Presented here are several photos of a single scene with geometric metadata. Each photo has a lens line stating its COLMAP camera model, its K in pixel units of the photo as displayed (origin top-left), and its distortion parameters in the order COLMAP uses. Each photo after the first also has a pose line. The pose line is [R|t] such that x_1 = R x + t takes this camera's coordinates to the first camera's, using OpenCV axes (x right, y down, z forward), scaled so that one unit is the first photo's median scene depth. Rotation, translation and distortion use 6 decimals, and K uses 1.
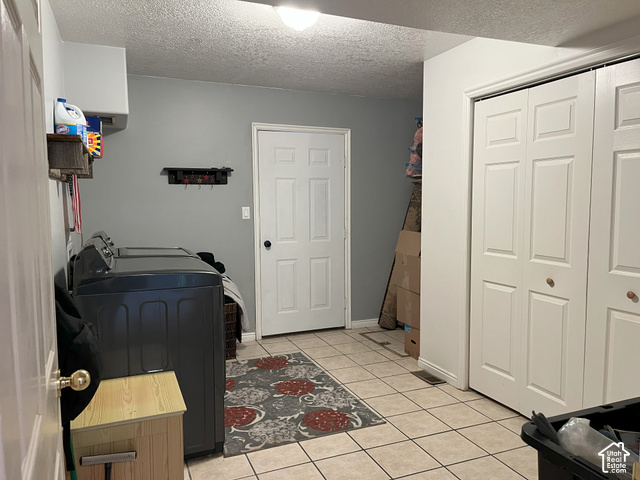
lens RADIAL K [[490.7, 0, 320.0], [0, 490.7, 240.0], [0, 0, 1]] dist [0.039732, -0.007927]
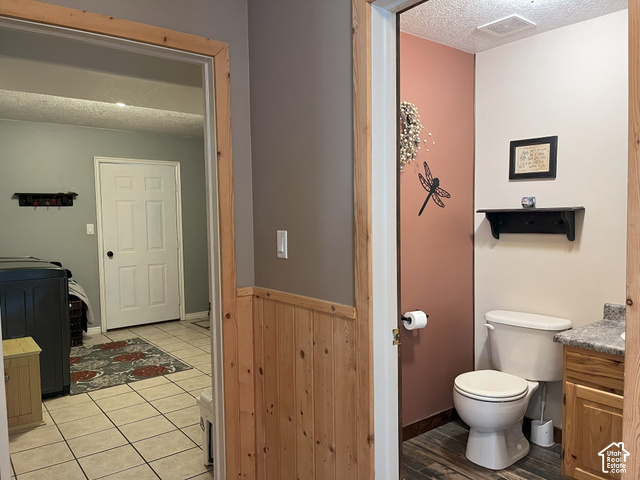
lens RADIAL K [[490.7, 0, 320.0], [0, 490.7, 240.0], [0, 0, 1]] dist [0.039732, -0.007927]
pose [[0.965001, -0.022852, 0.261247, 0.090082], [0.031714, 0.999054, -0.029757, 0.031096], [-0.260320, 0.037001, 0.964813, -0.387550]]
